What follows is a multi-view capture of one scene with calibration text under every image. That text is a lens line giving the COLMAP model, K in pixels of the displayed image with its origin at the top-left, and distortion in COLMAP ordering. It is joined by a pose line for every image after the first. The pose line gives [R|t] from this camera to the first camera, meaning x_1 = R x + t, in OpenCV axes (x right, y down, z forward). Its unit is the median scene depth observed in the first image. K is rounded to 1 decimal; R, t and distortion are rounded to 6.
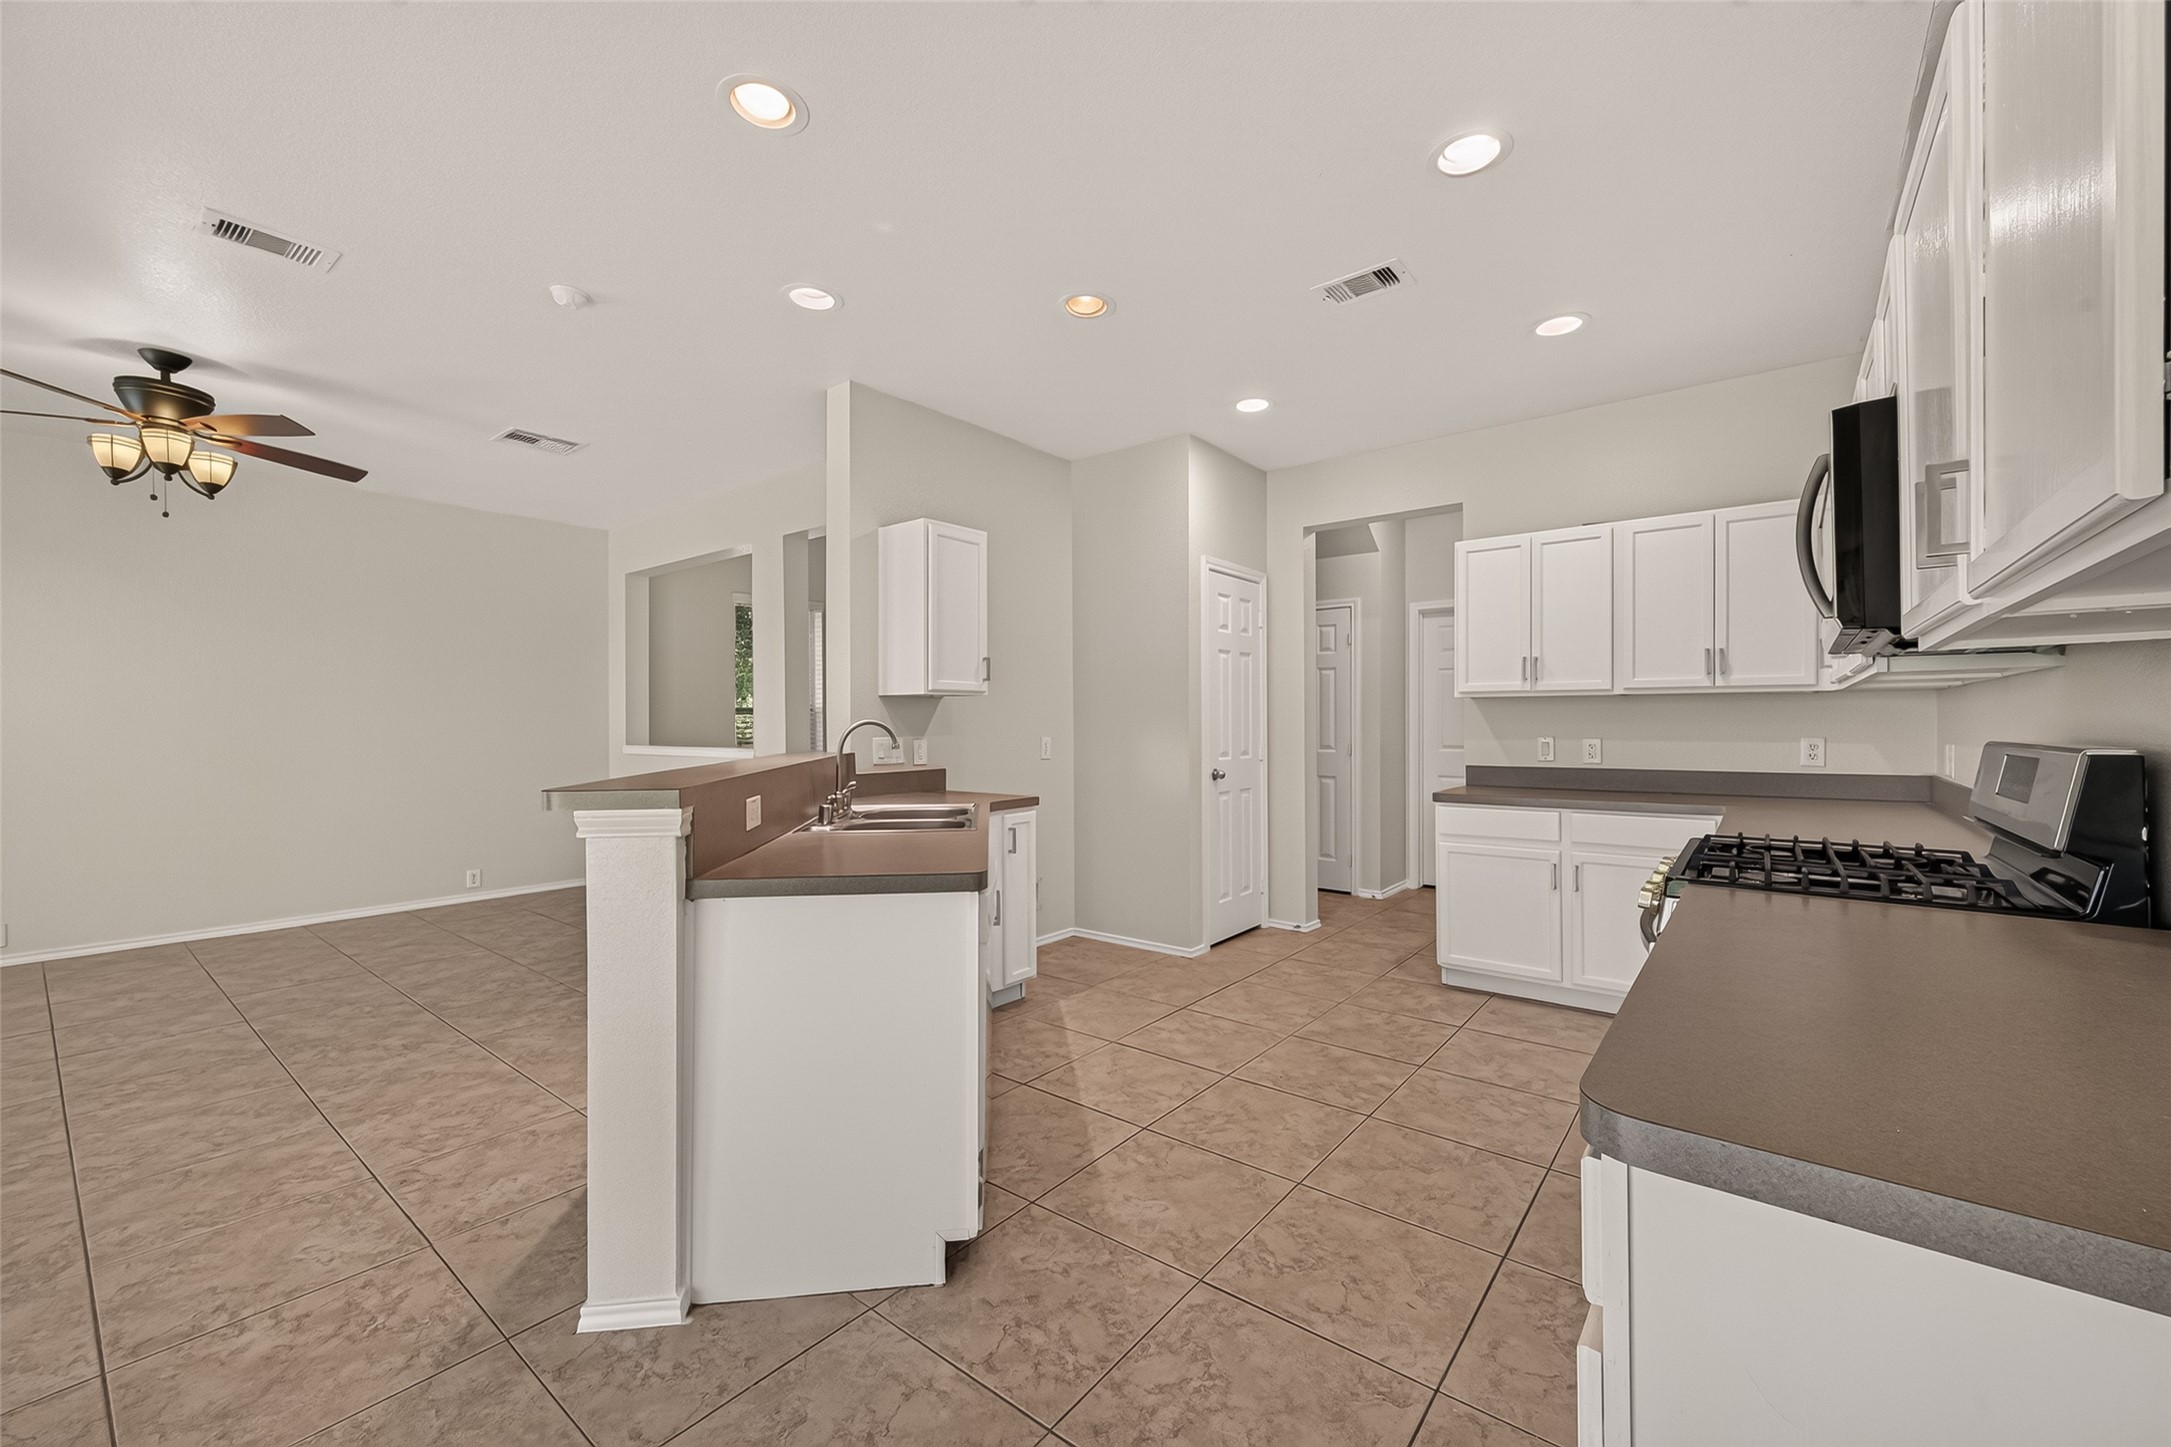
lens RADIAL K [[852.7, 0, 1100.5], [0, 852.7, 722.4], [0, 0, 1]] dist [0.004786, -0.000261]
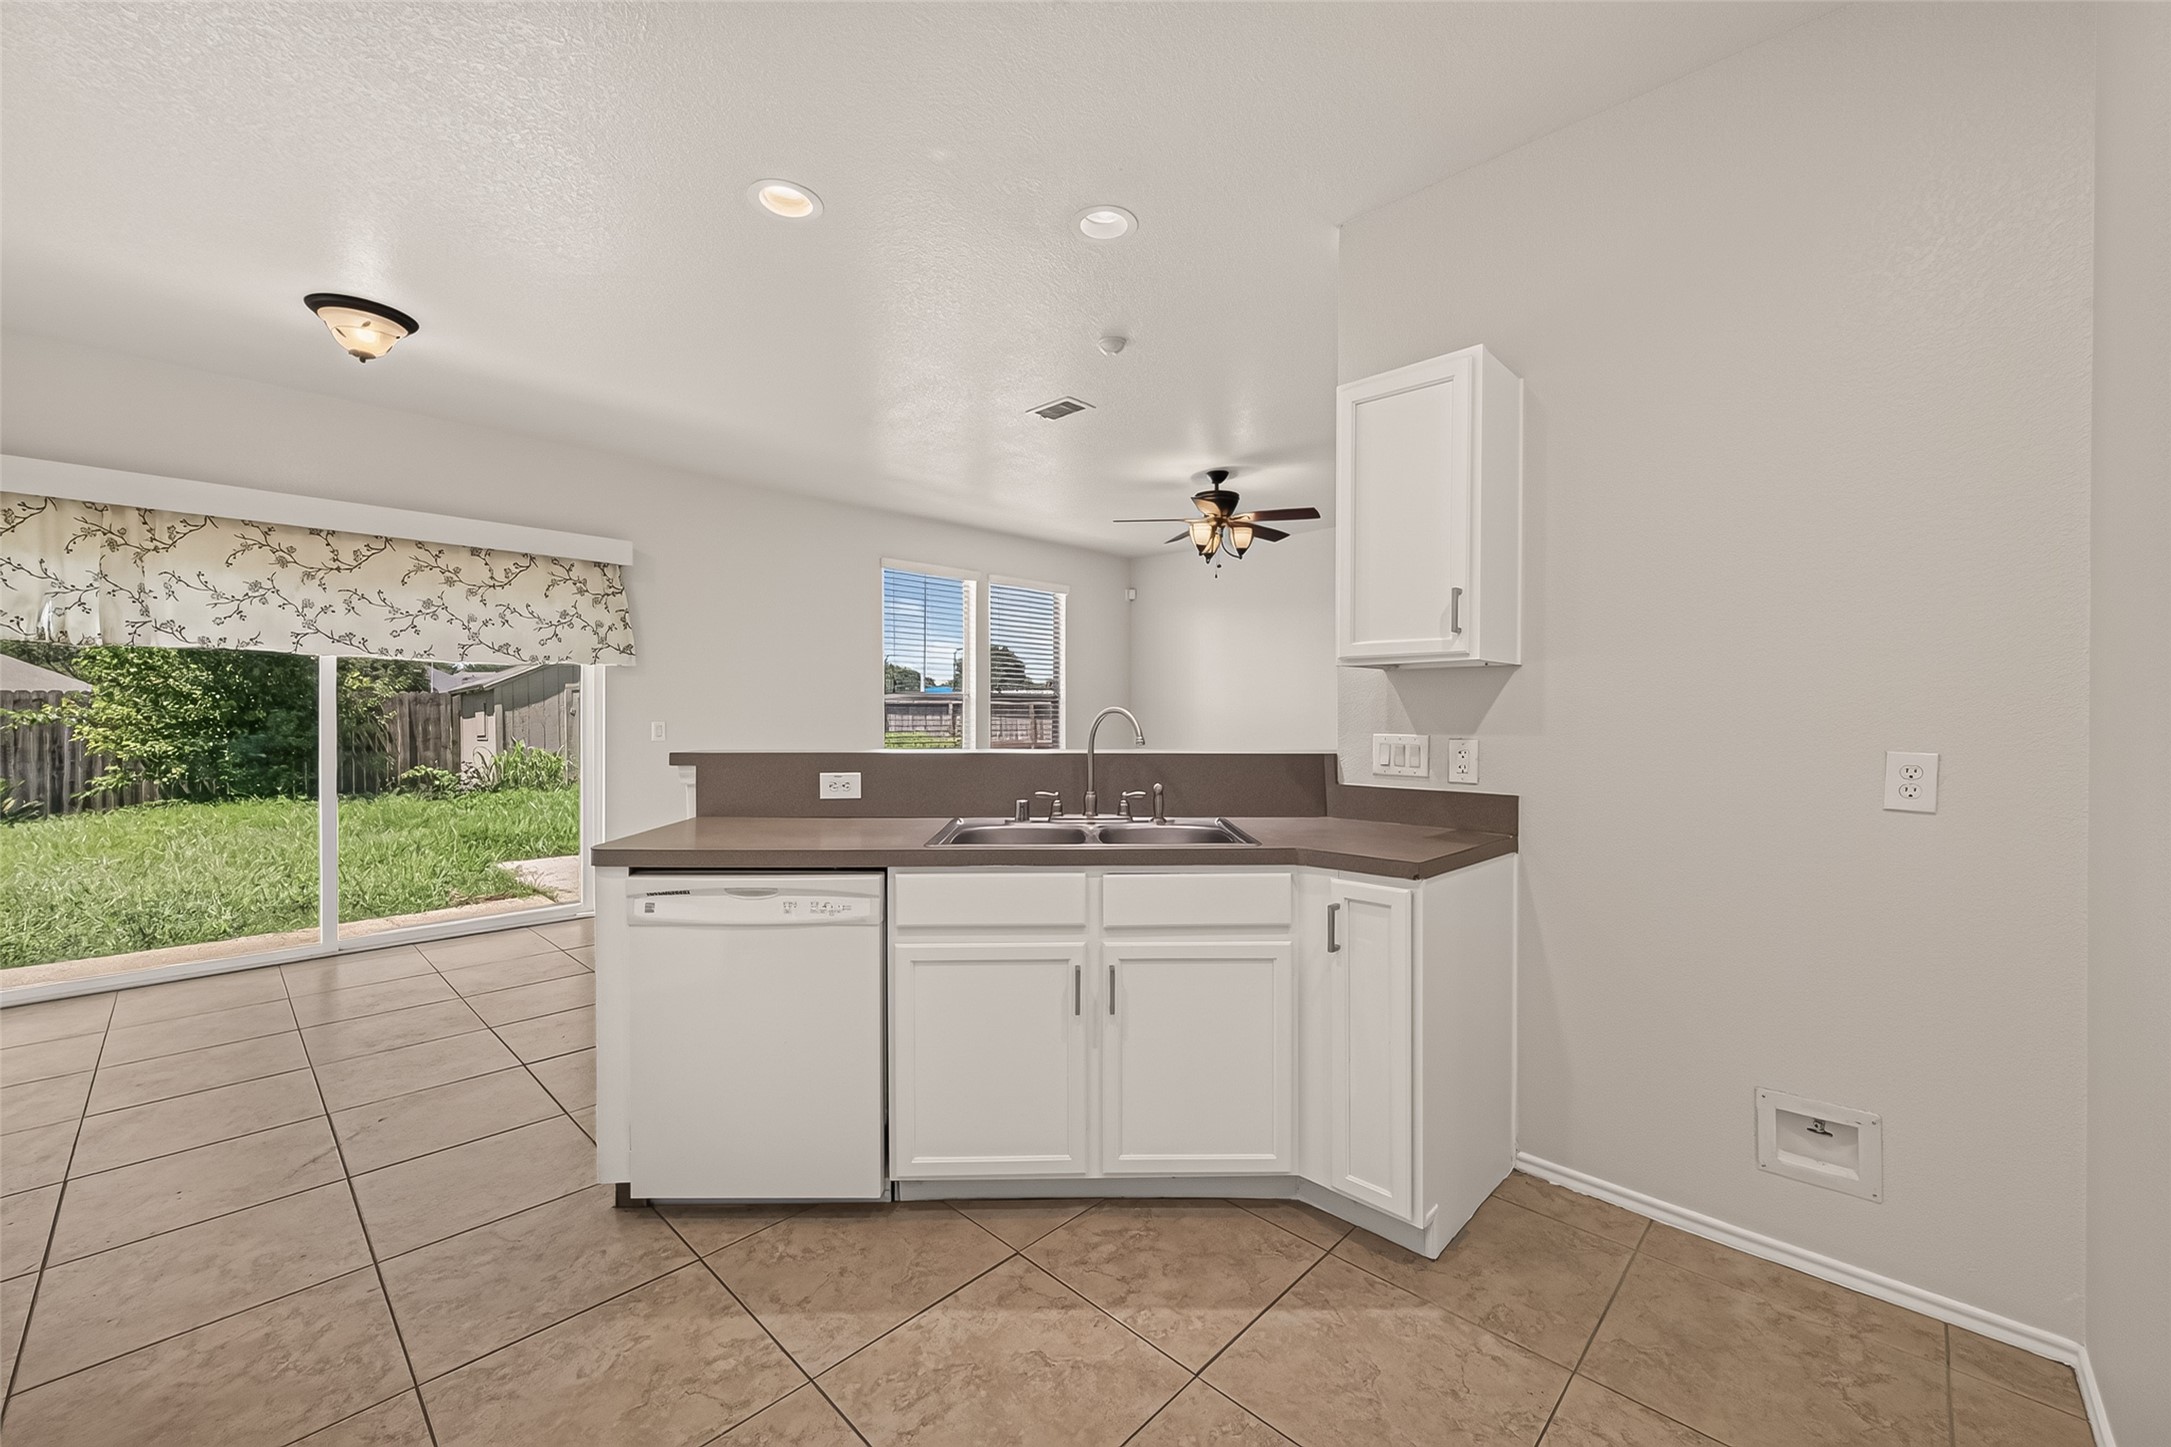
lens RADIAL K [[860.4, 0, 1088.4], [0, 860.4, 710.3], [0, 0, 1]] dist [0.014394, -0.007700]
pose [[-0.094137, -0.003630, -0.995553, 0.455031], [-0.010658, 0.999940, -0.002638, 0.004230], [0.995502, 0.010362, -0.094170, 0.885539]]
